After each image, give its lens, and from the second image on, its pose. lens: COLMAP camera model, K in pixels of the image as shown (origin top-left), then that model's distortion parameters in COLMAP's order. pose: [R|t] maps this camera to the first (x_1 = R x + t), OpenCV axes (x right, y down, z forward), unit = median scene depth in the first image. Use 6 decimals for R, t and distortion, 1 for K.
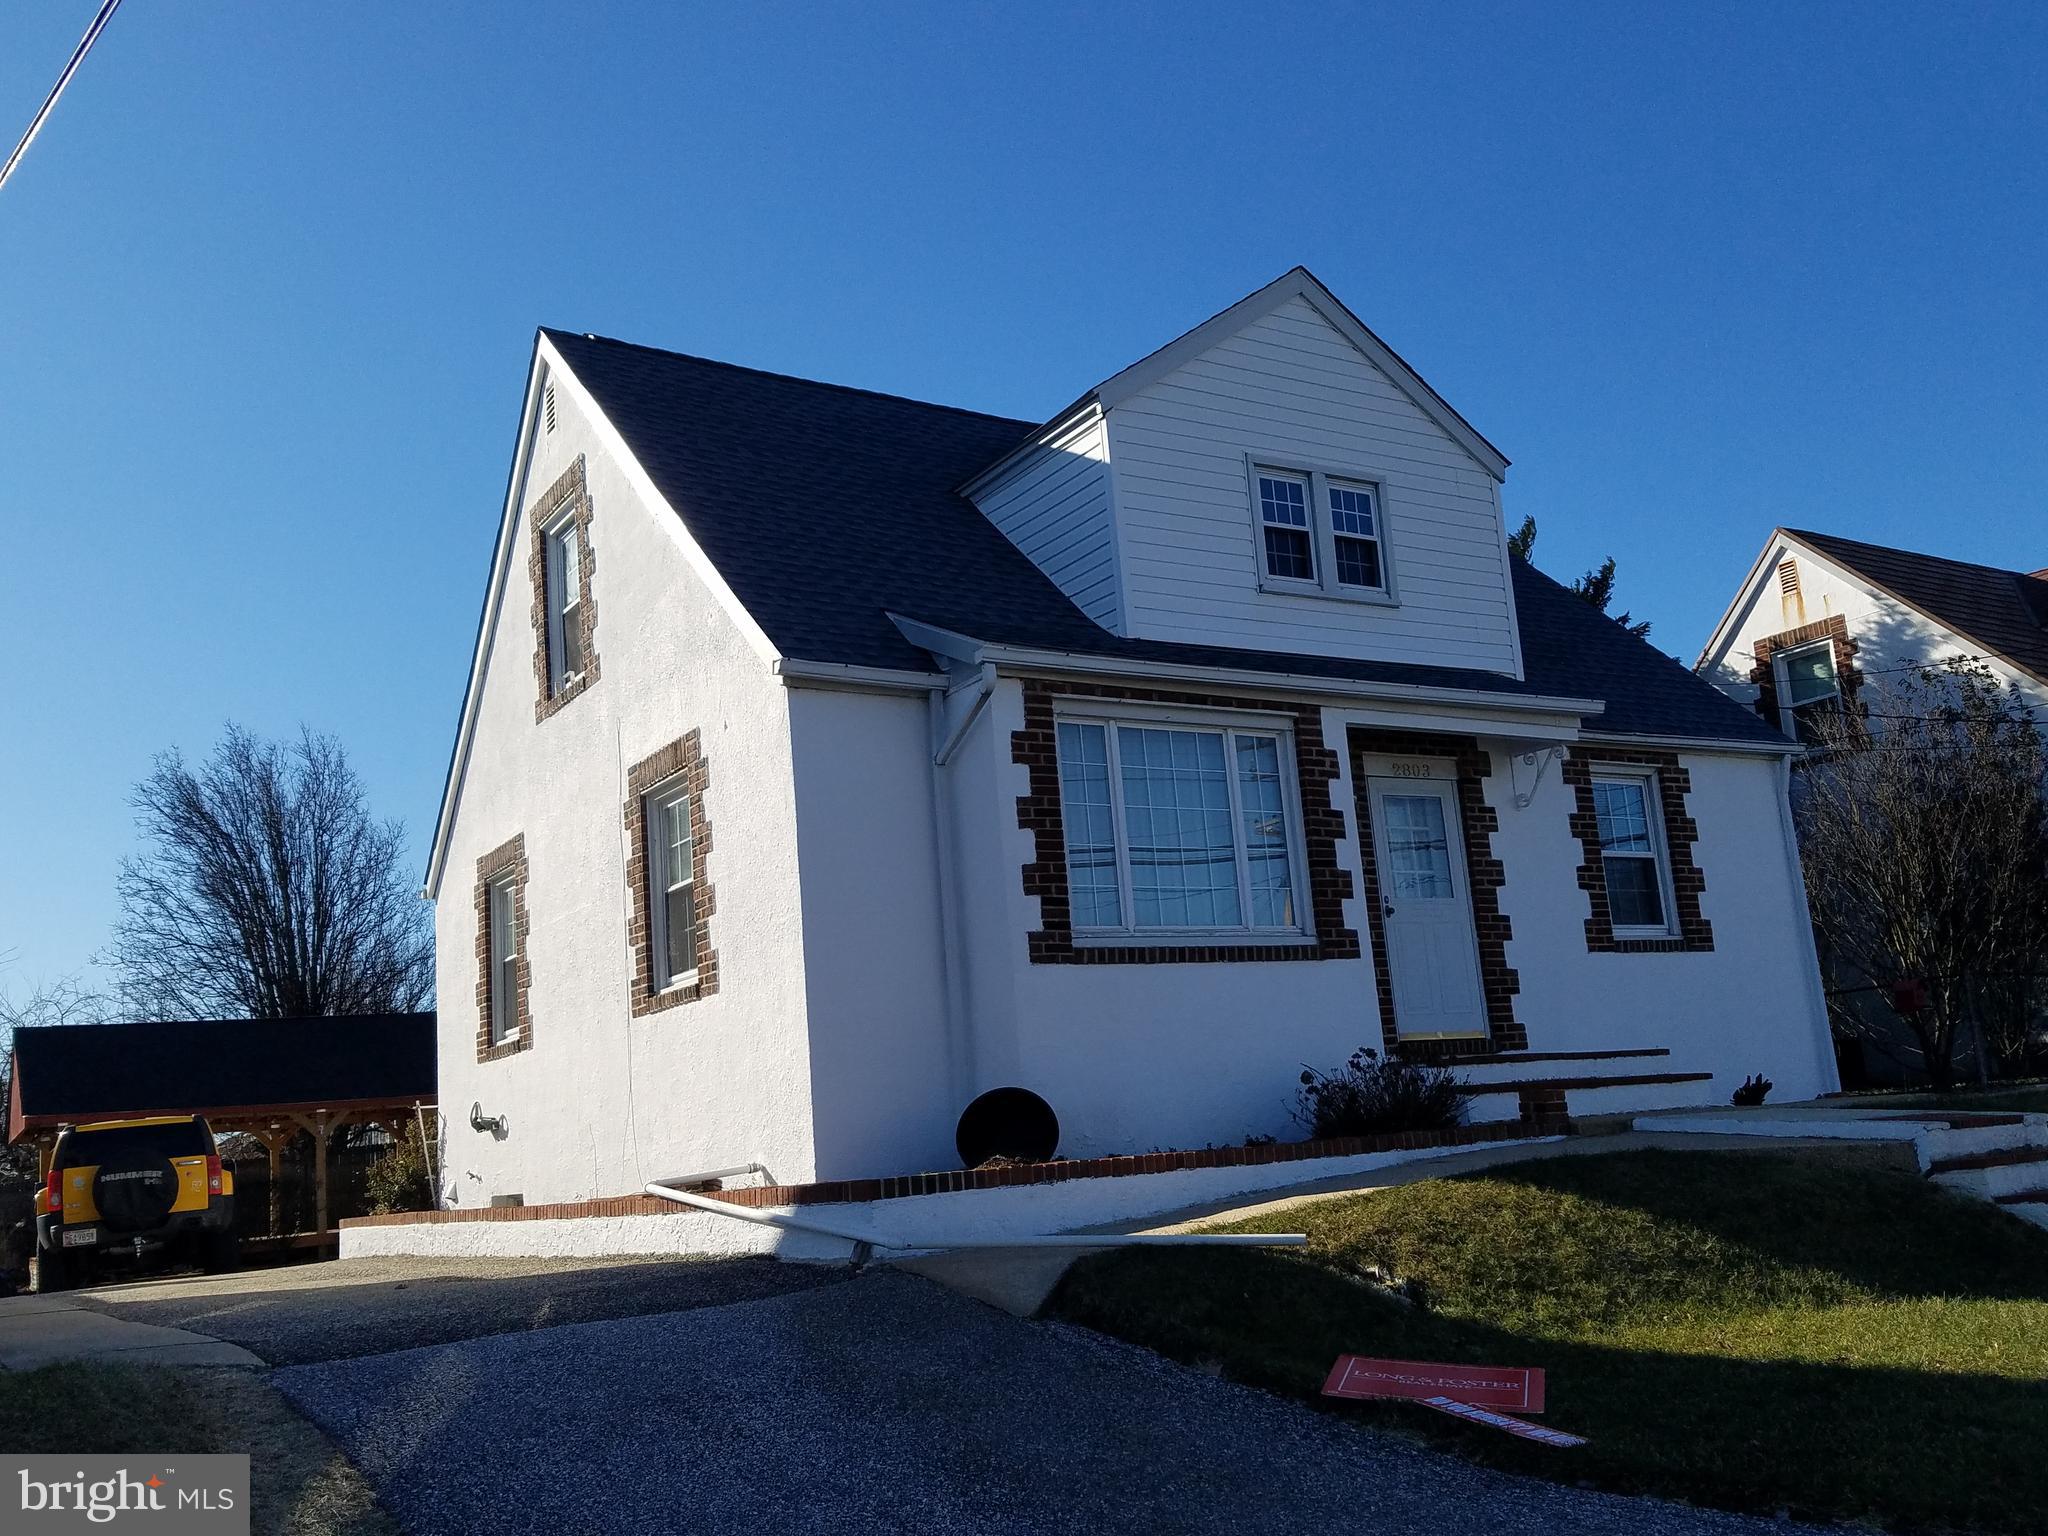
lens RADIAL K [[1578.1, 0, 1021.3], [0, 1578.1, 803.6], [0, 0, 1]] dist [0.304569, -0.664736]
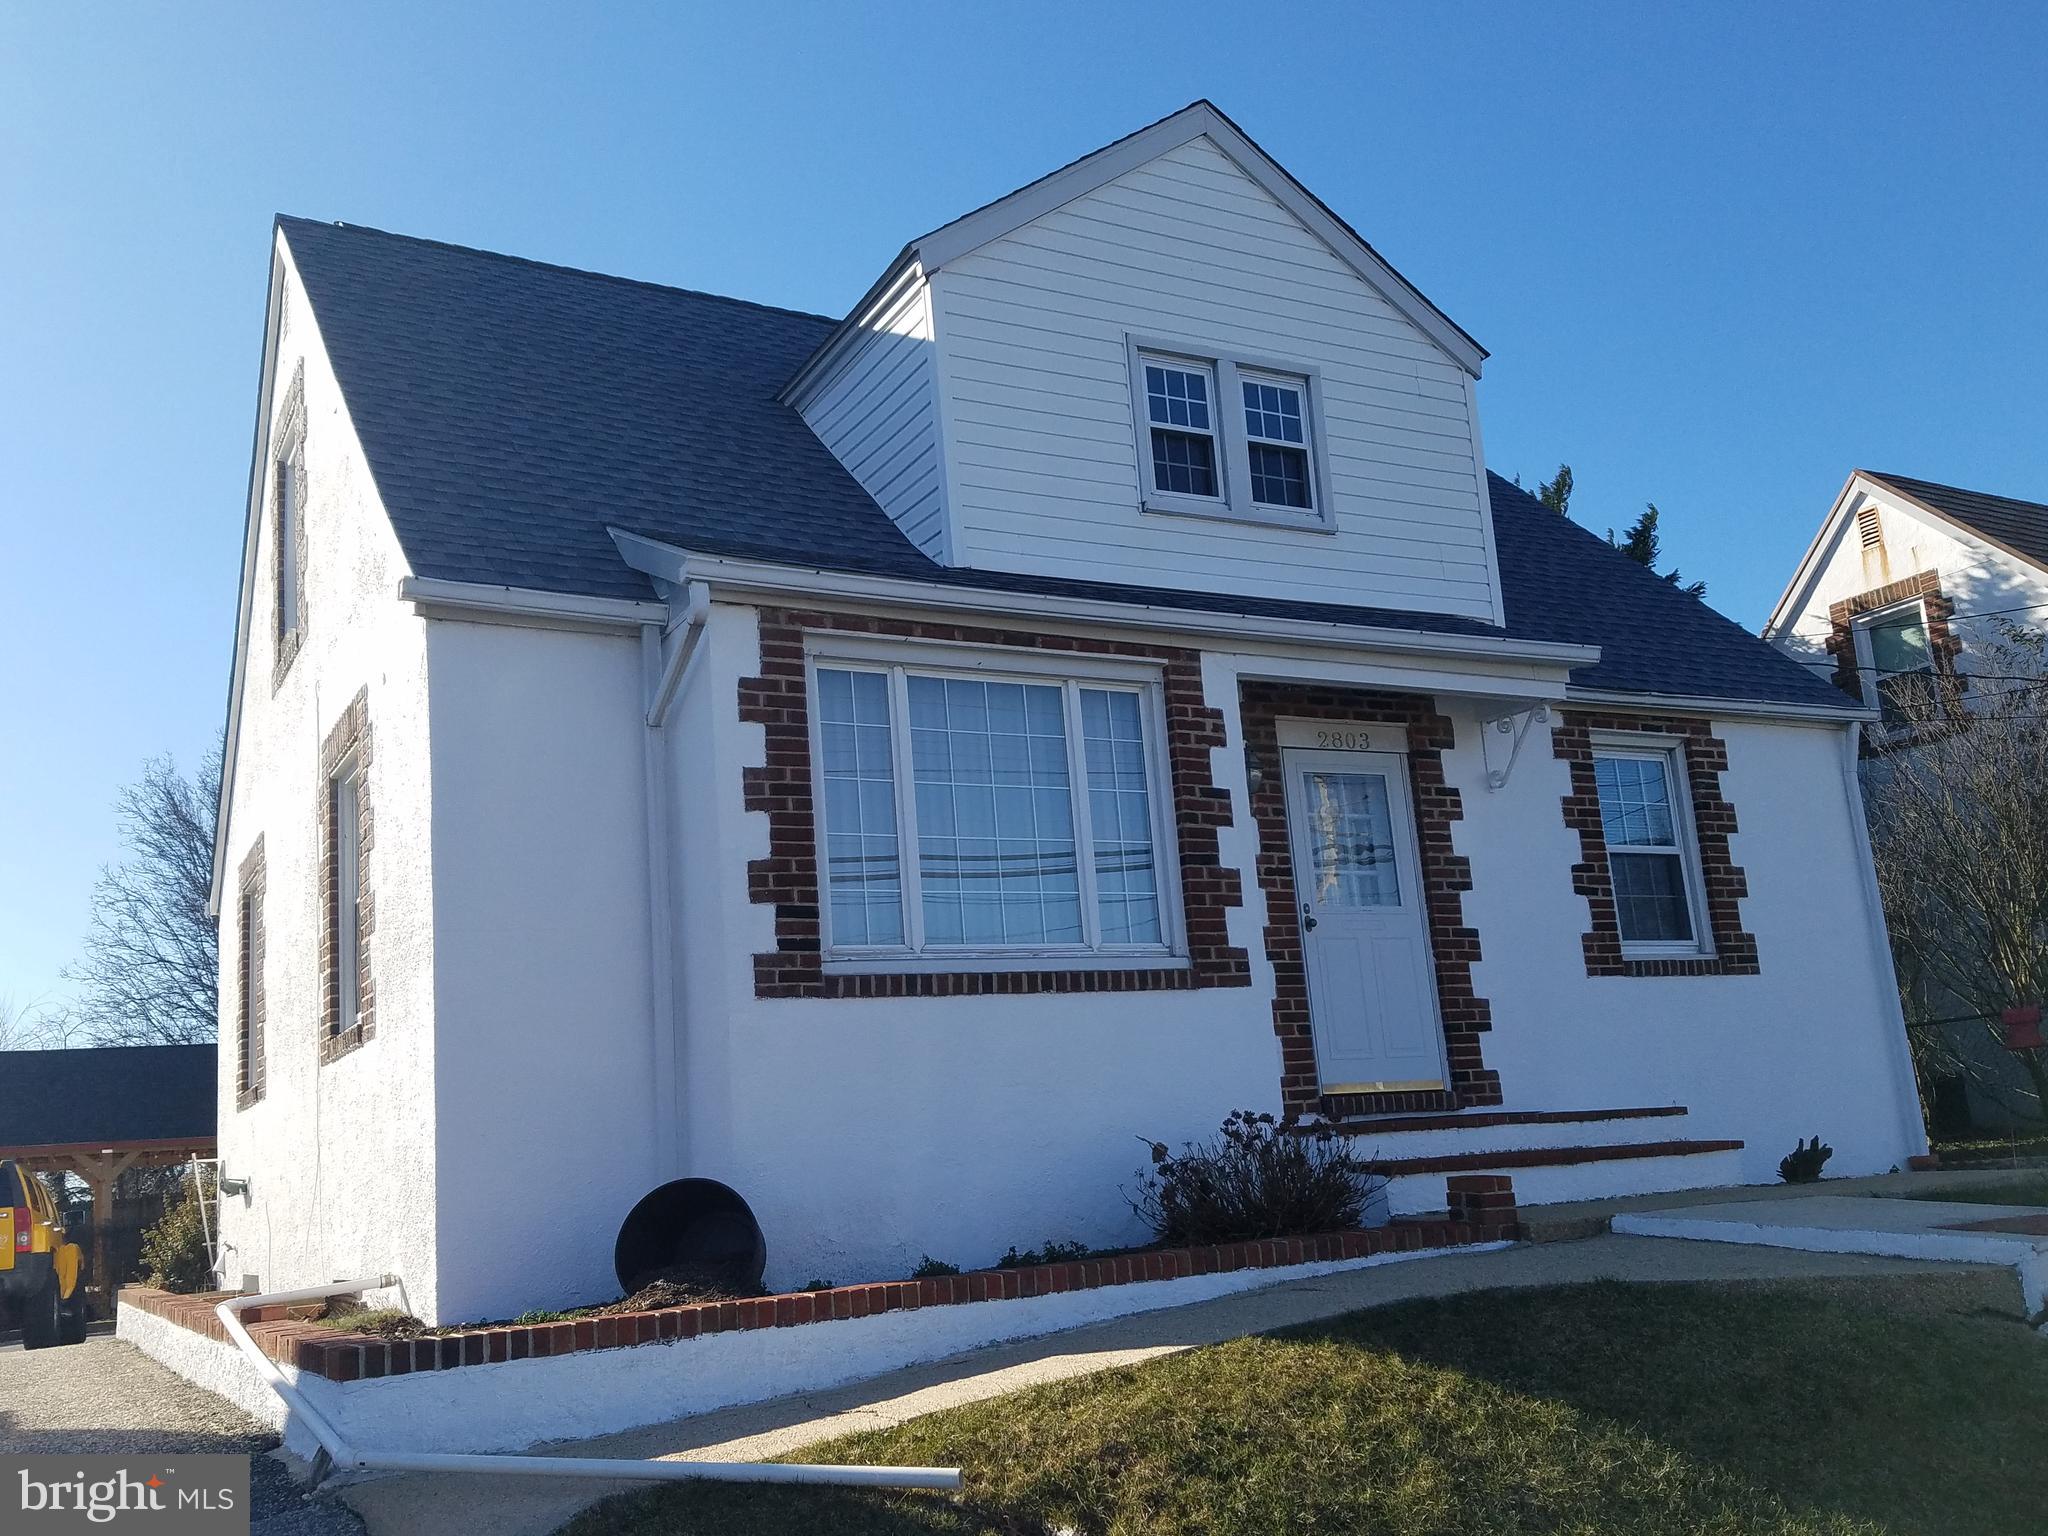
lens RADIAL K [[1676.1, 0, 937.1], [0, 1676.1, 797.1], [0, 0, 1]] dist [0.269646, -0.508072]
pose [[0.998019, -0.007718, -0.062440, 0.099304], [0.007170, 0.999934, -0.008998, 0.012471], [0.062505, 0.008532, 0.998008, 0.174150]]
